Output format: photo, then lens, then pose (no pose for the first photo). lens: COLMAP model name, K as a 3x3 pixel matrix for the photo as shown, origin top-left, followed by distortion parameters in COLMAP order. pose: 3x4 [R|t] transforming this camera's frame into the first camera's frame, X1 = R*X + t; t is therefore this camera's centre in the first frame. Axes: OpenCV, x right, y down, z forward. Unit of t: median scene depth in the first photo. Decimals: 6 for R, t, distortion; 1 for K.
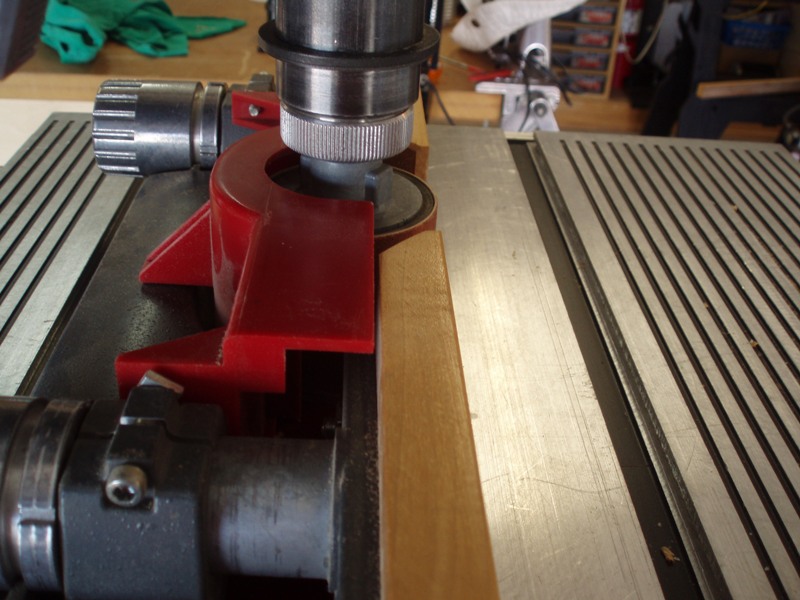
lens RADIAL K [[850.4, 0, 400.0], [0, 850.4, 300.0], [0, 0, 1]] dist [-0.165708, 0.111404]
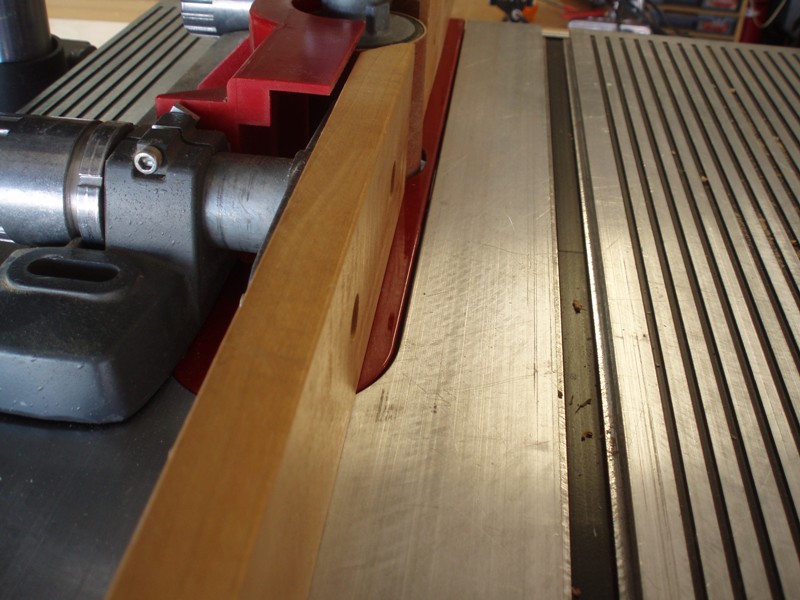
lens RADIAL K [[850.4, 0, 400.0], [0, 850.4, 300.0], [0, 0, 1]] dist [-0.165708, 0.111404]
pose [[0.987729, 0.067864, -0.140664, 0.158630], [-0.062422, 0.997134, 0.042750, 0.174700], [0.143162, -0.033445, 0.989134, -0.196504]]
